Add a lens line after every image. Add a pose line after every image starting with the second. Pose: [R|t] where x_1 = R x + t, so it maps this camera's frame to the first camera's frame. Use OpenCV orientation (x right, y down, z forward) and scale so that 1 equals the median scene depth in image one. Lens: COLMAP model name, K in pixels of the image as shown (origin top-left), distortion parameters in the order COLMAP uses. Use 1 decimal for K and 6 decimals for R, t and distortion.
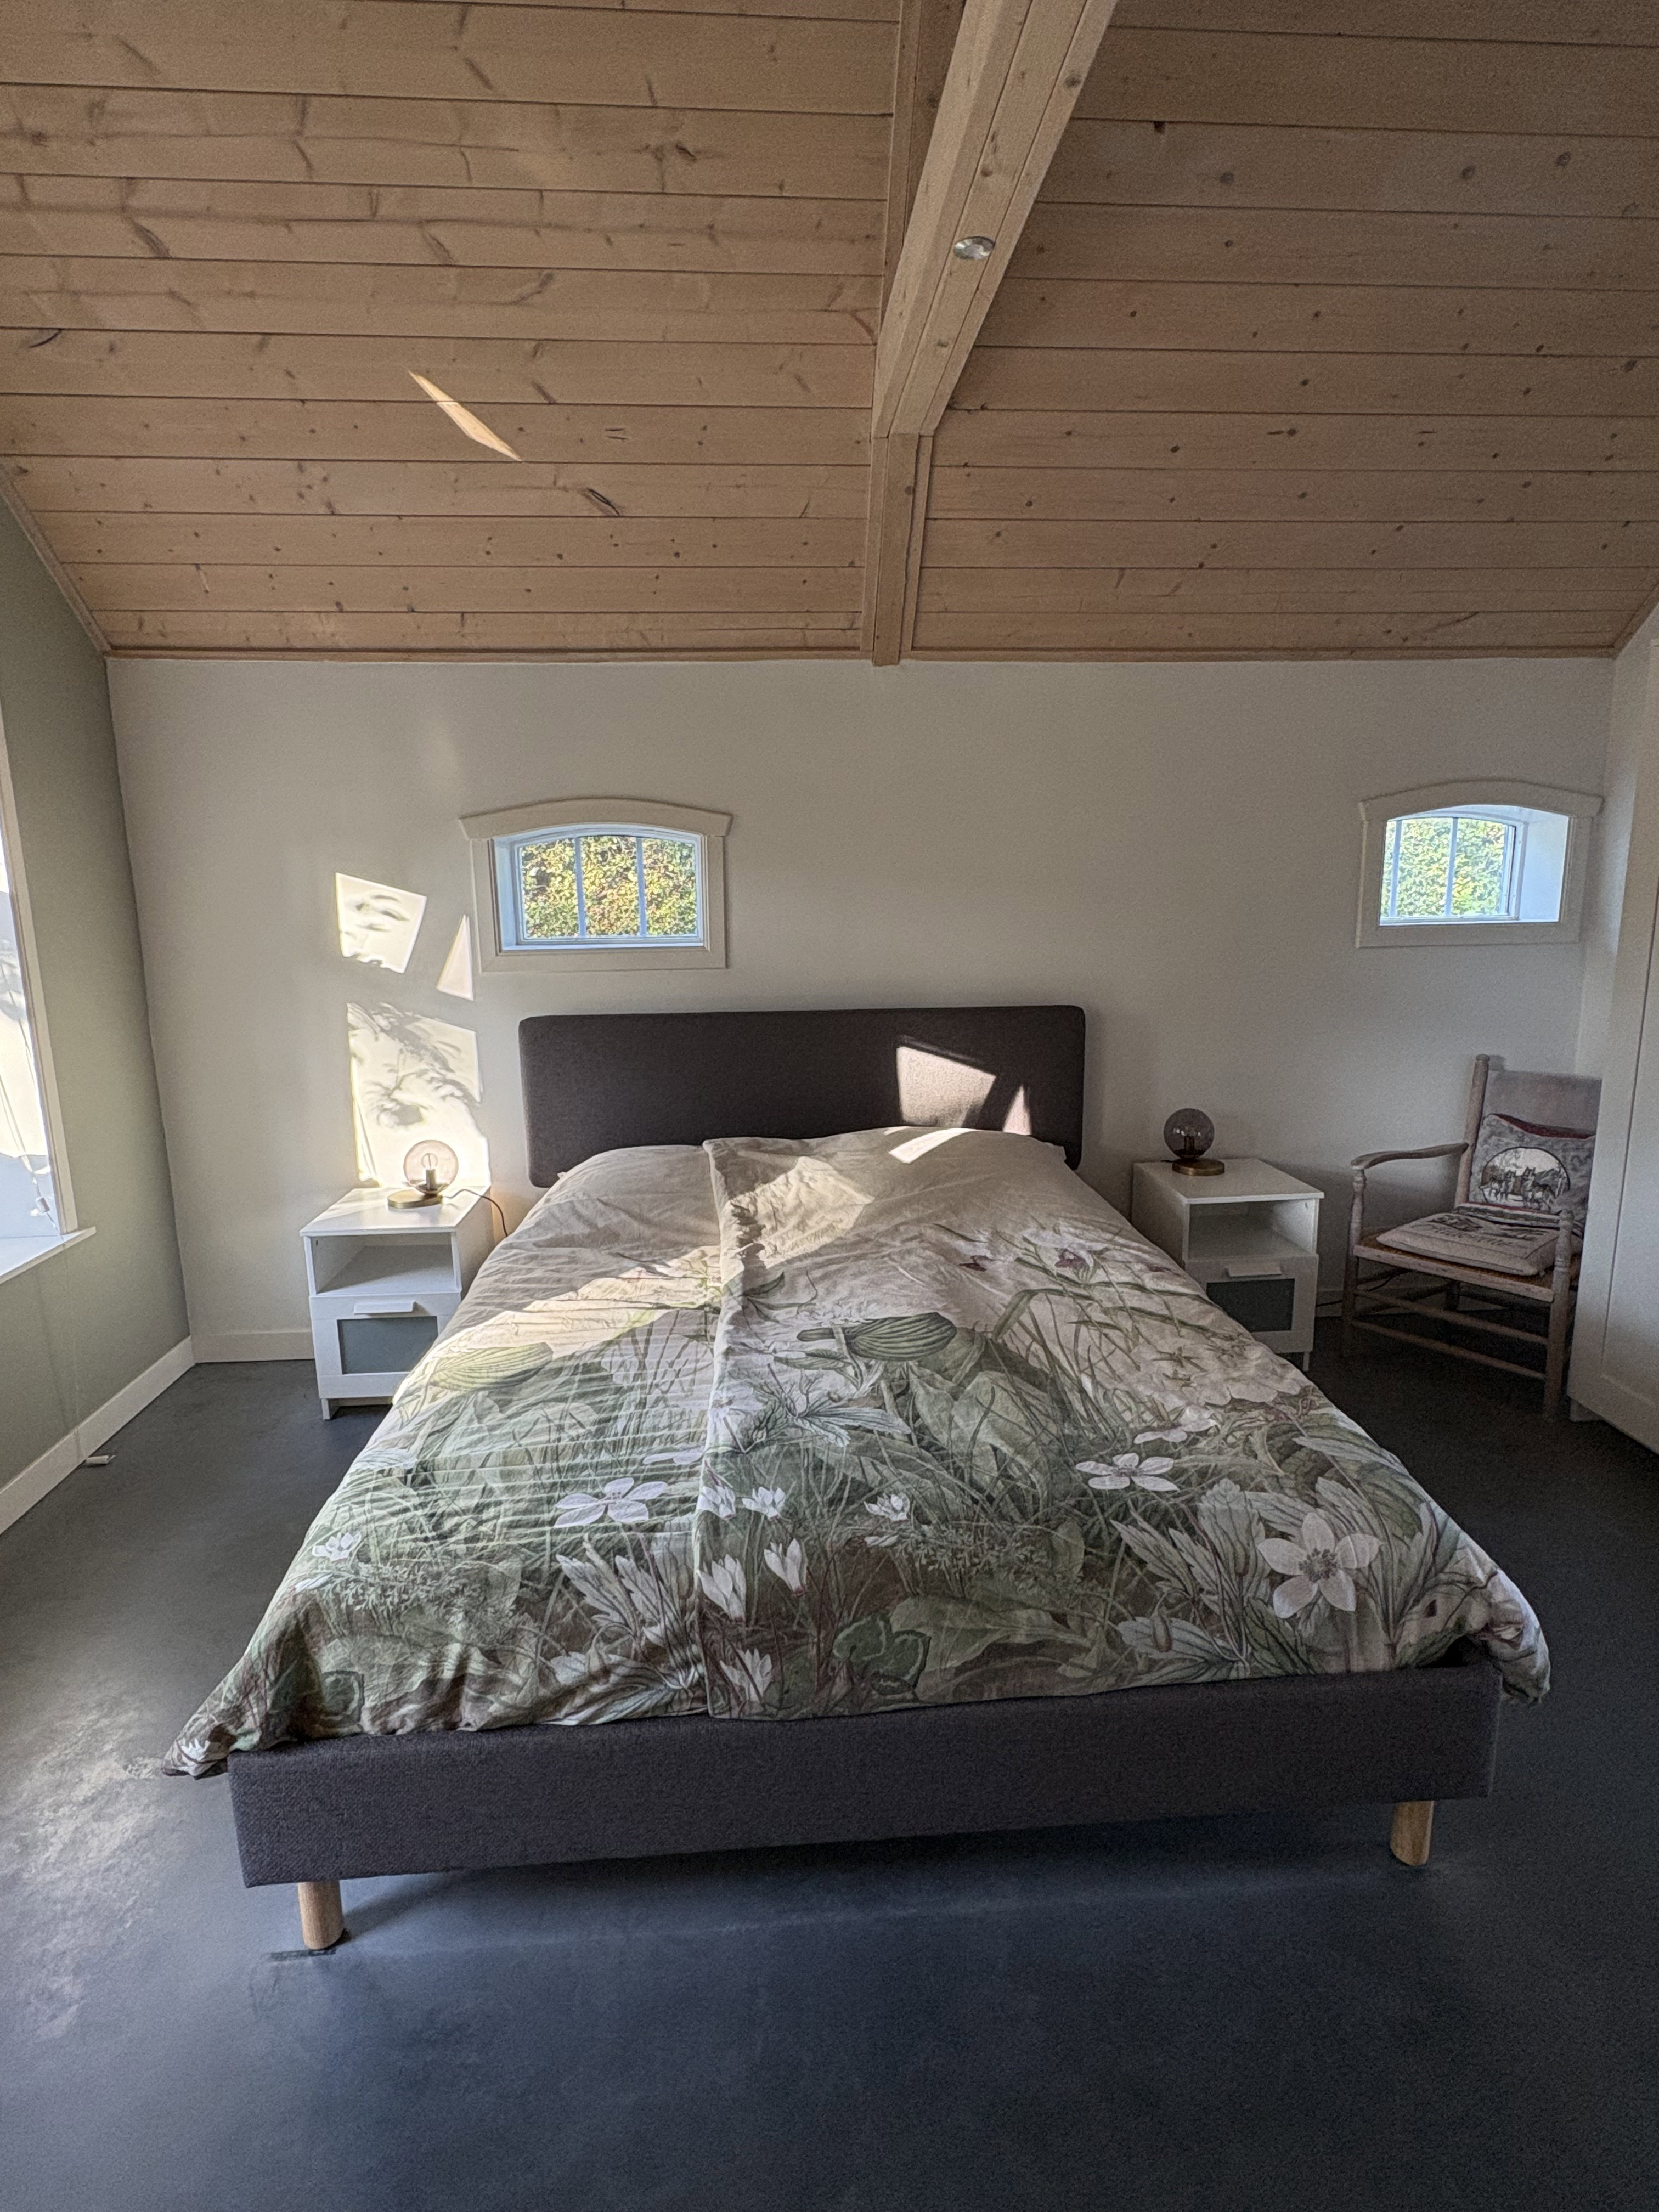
lens RADIAL K [[1153.1, 0, 829.5], [0, 1153.1, 1106.0], [0, 0, 1]] dist [-0.014970, -0.001127]
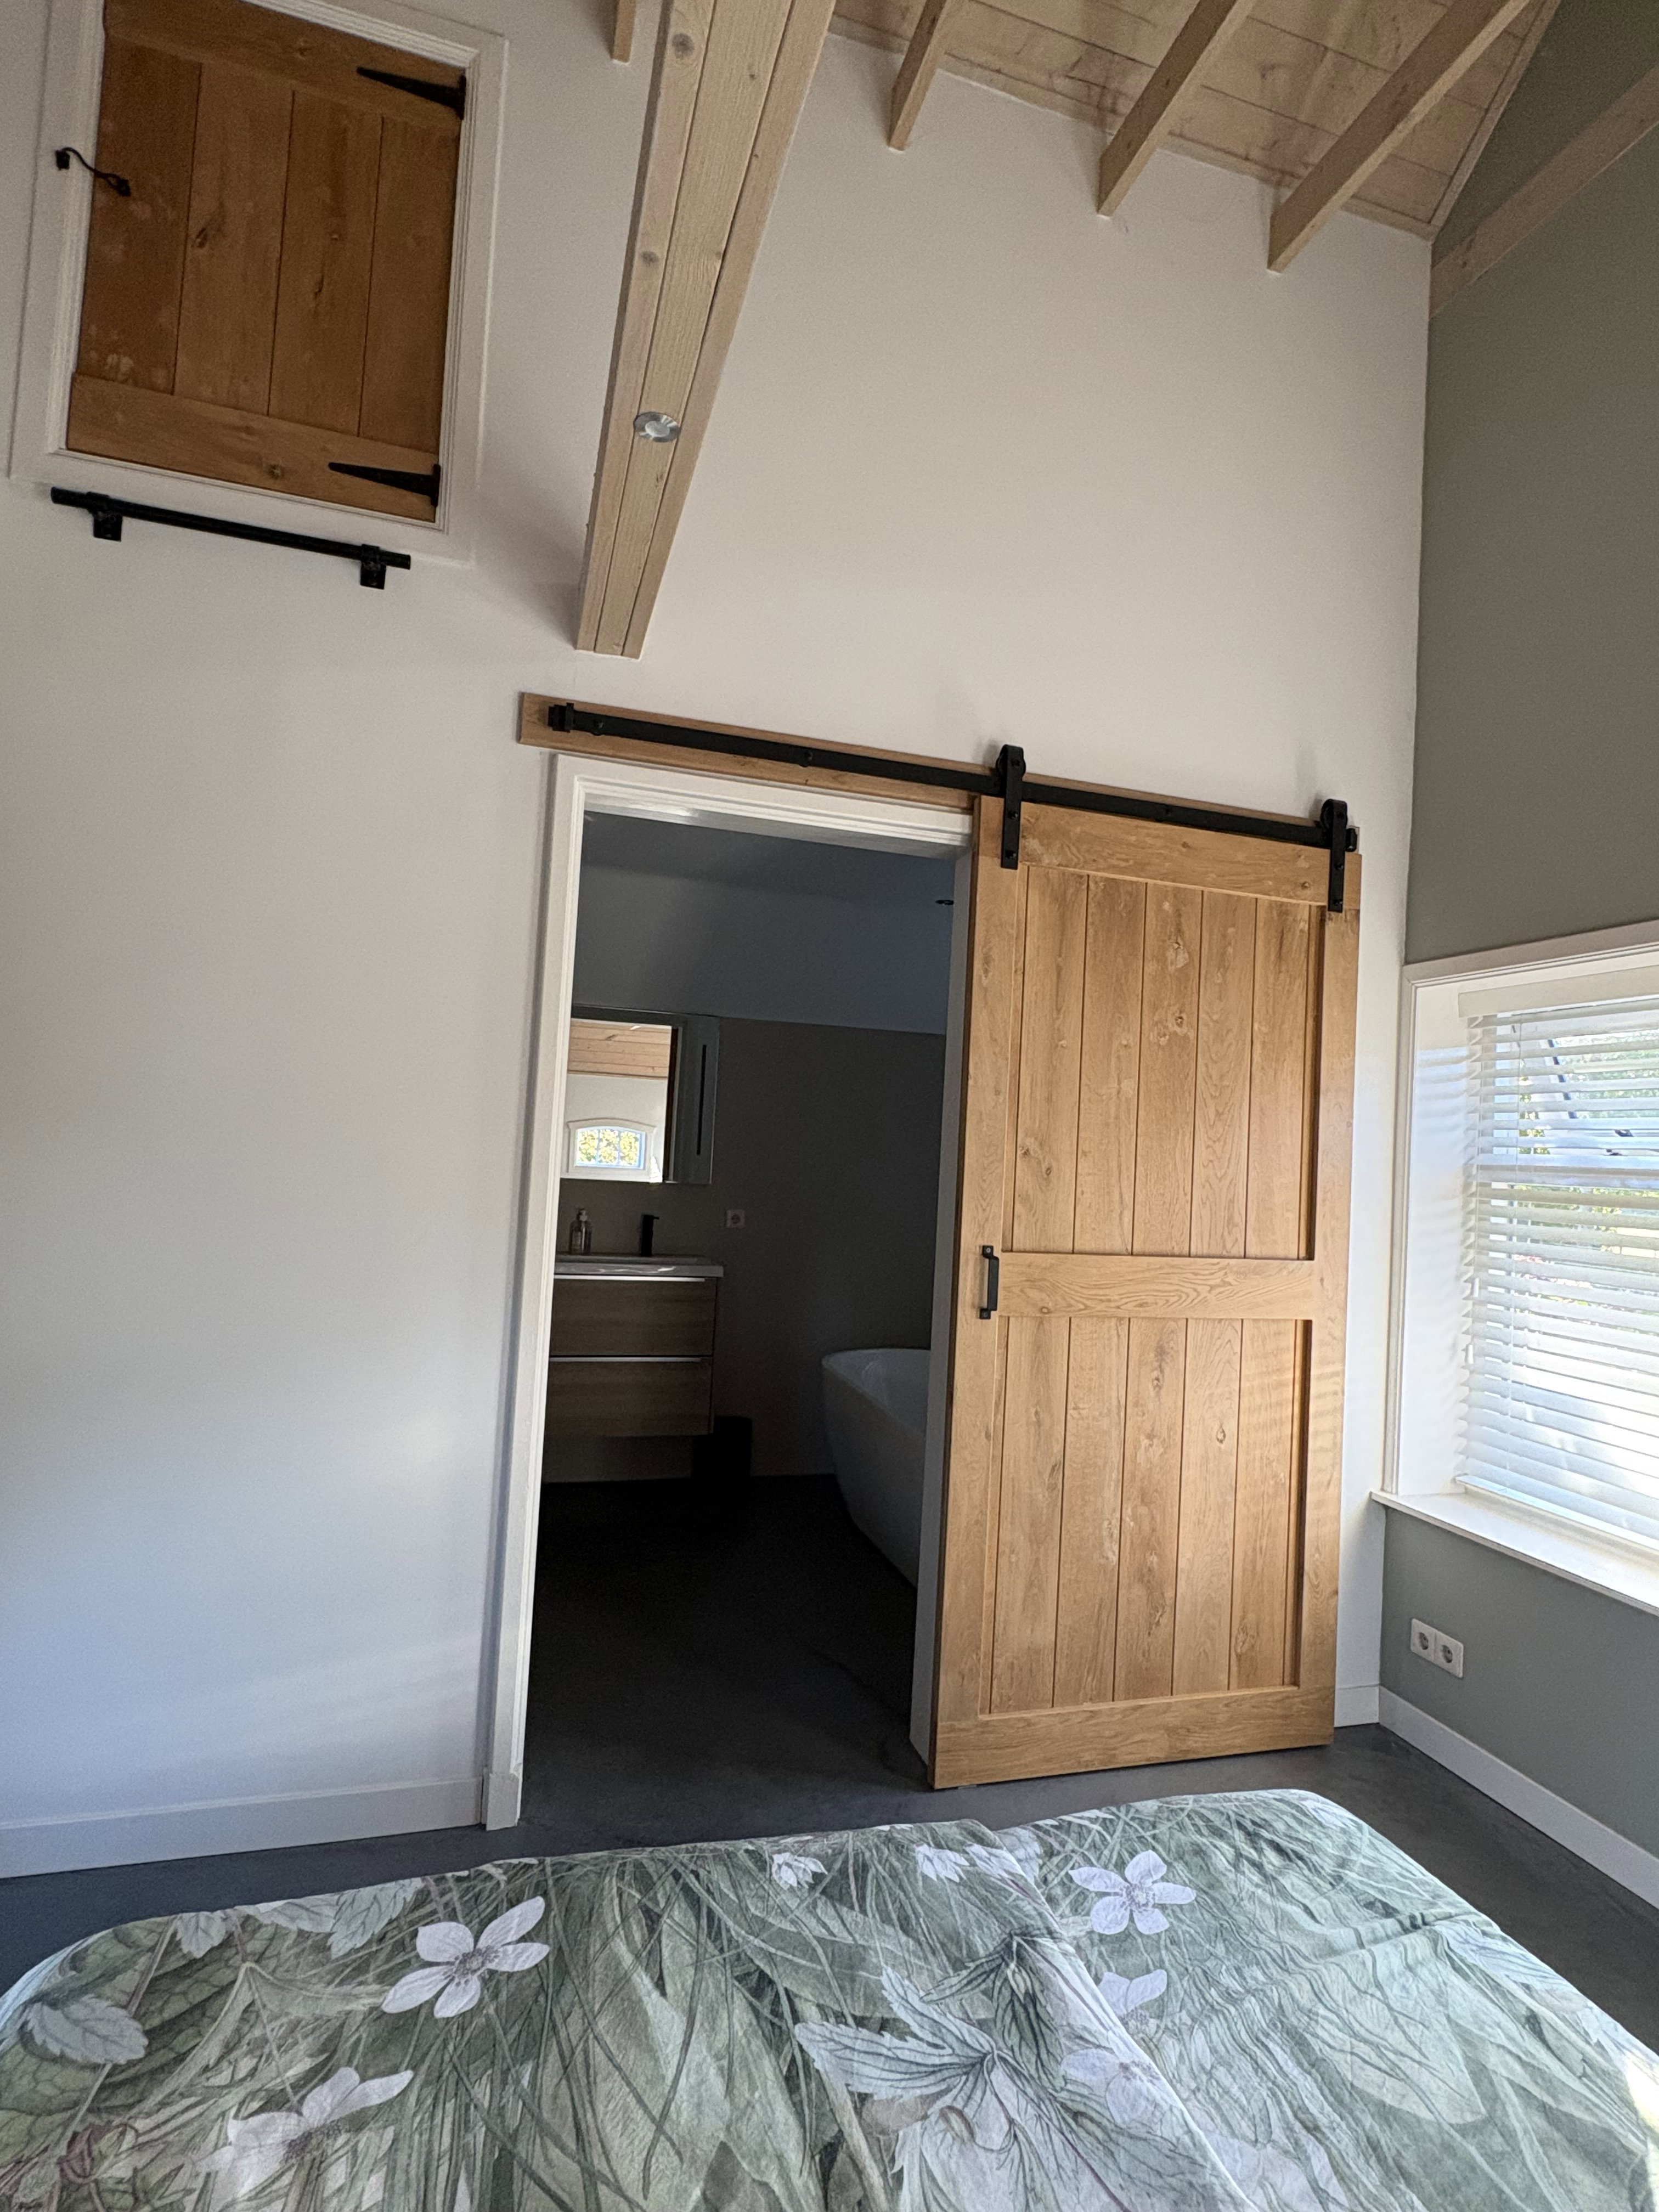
lens RADIAL K [[1113.7, 0, 829.5], [0, 1113.7, 1106.0], [0, 0, 1]] dist [-0.002041, 0.000167]
pose [[-0.975539, -0.047644, -0.214601, 0.185045], [-0.079256, 0.986803, 0.141204, -0.258888], [0.205041, 0.154758, -0.966441, 1.375401]]
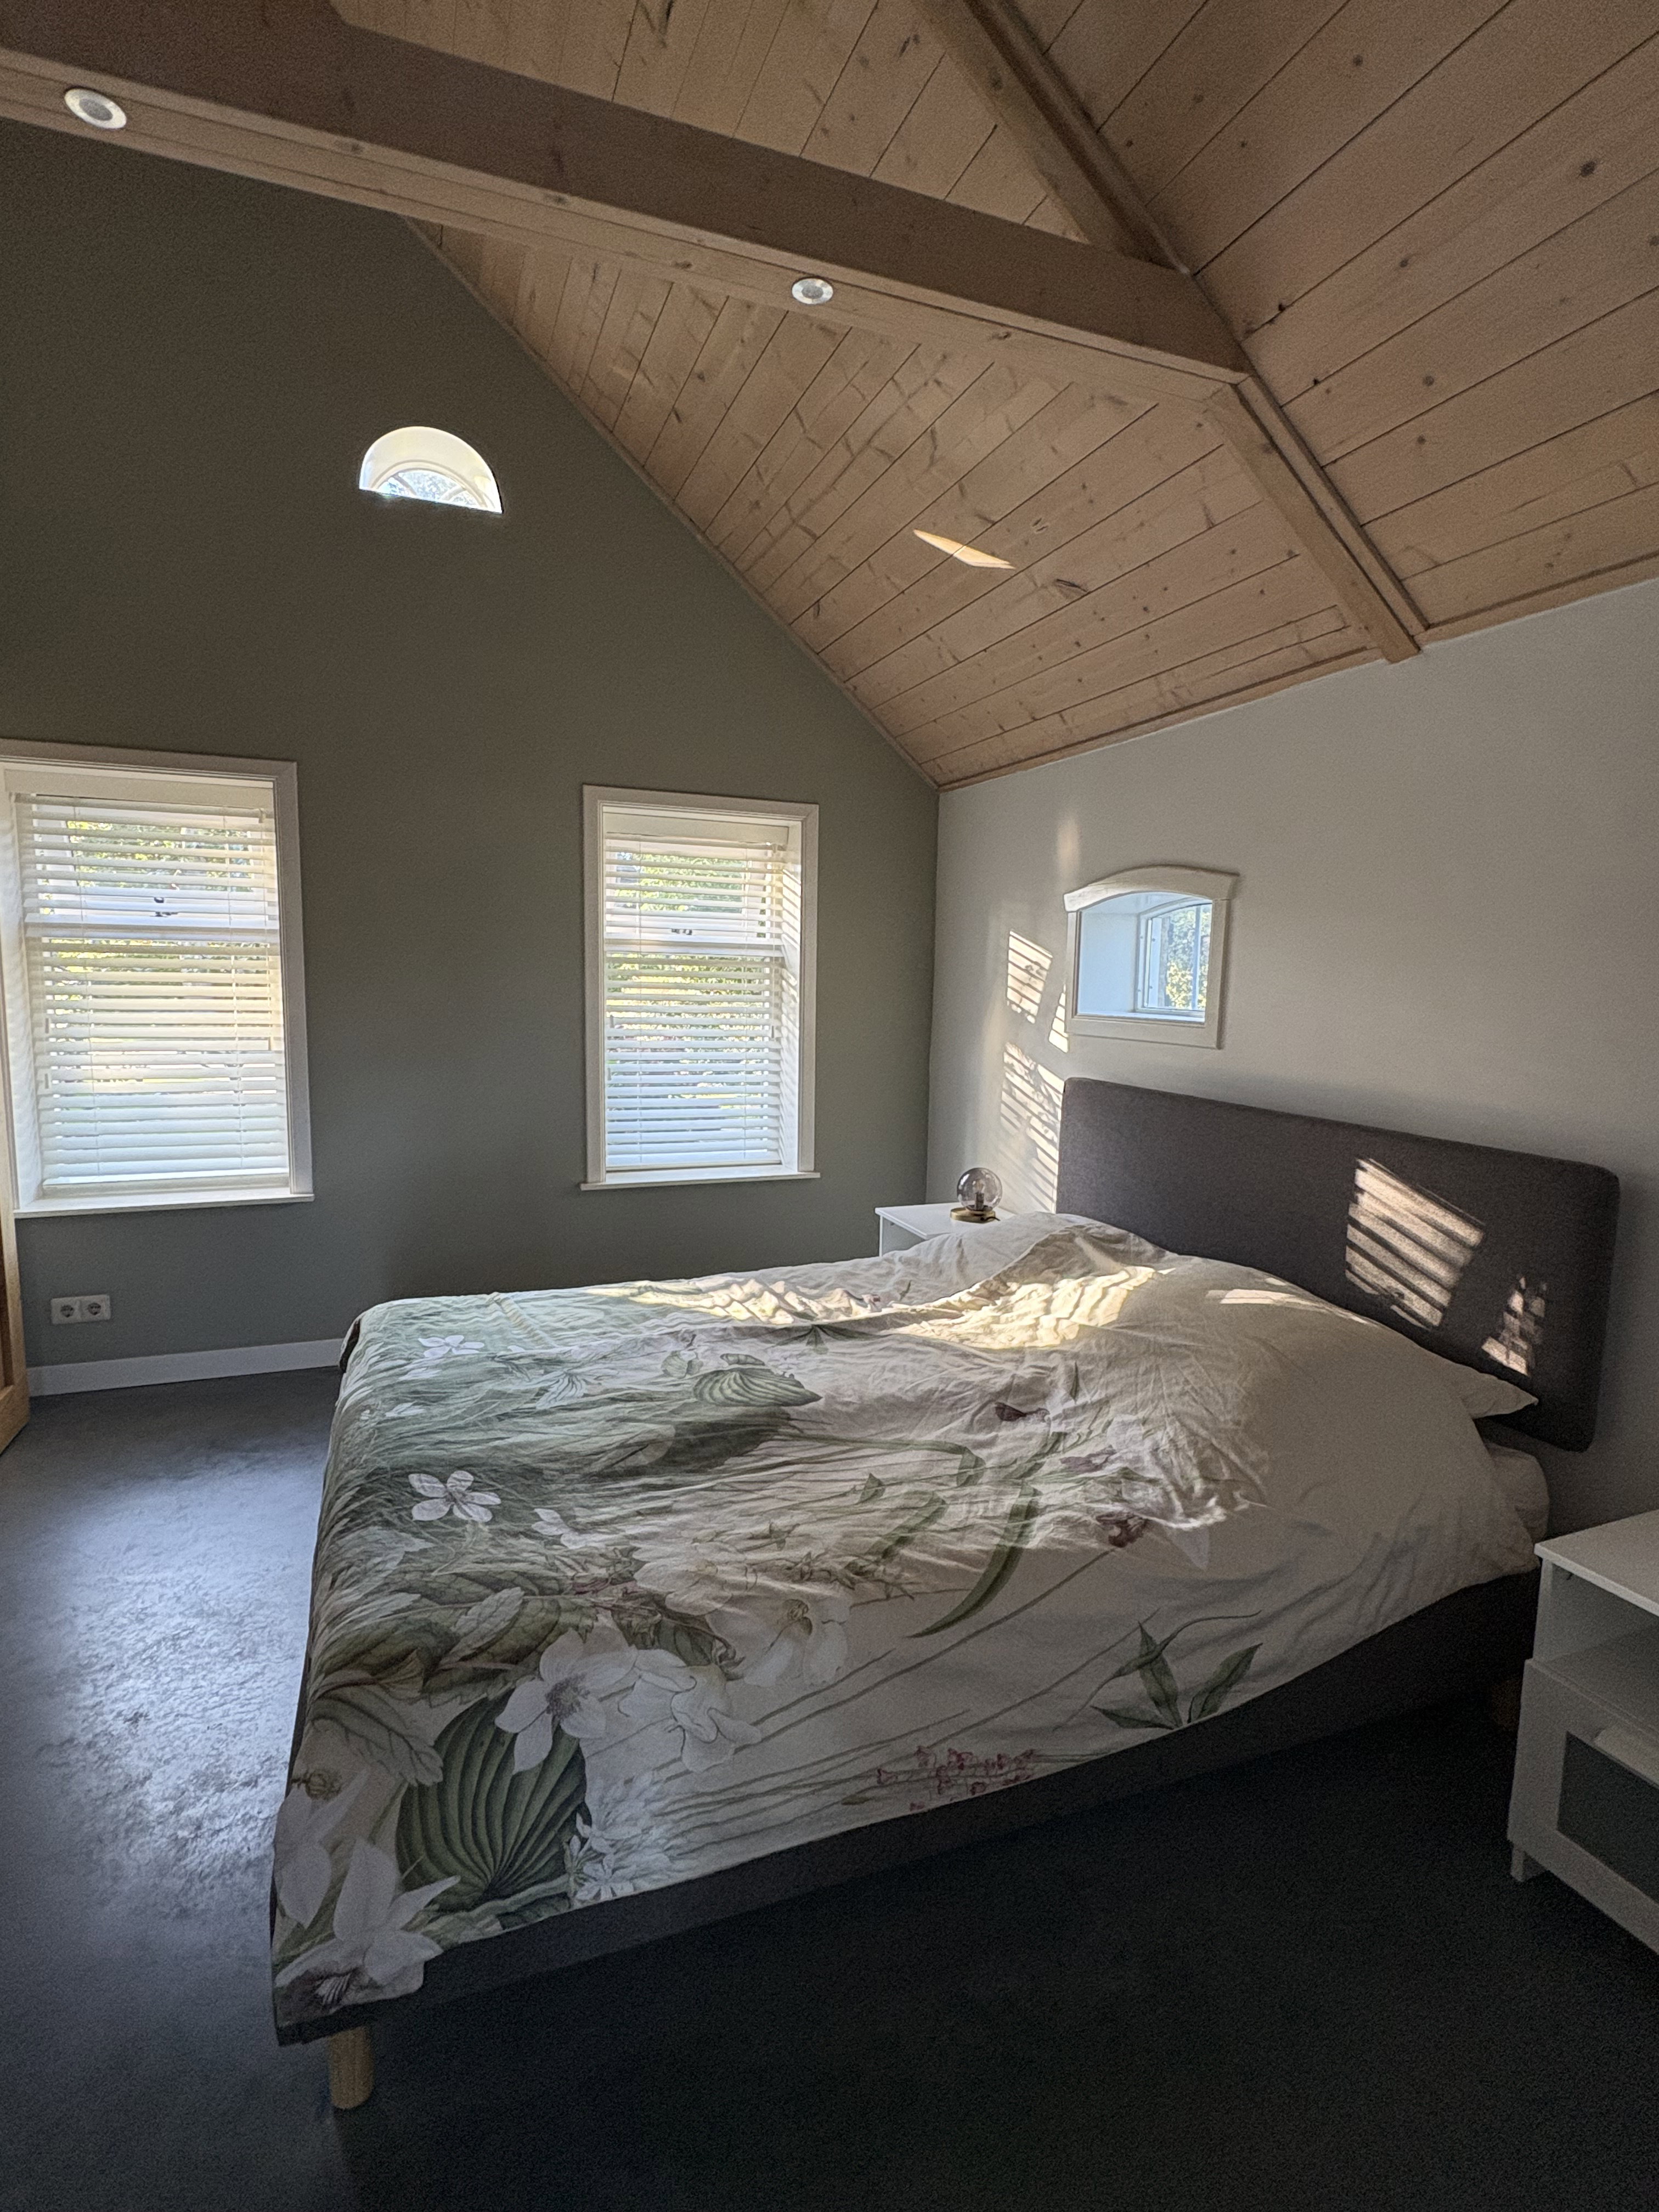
lens RADIAL K [[1086.4, 0, 829.5], [0, 1086.4, 1106.0], [0, 0, 1]] dist [-0.019004, 0.000253]
pose [[0.293379, 0.135076, -0.946405, 1.043652], [-0.199899, 0.976752, 0.077439, -0.140490], [0.934863, 0.166466, 0.313560, 0.810981]]
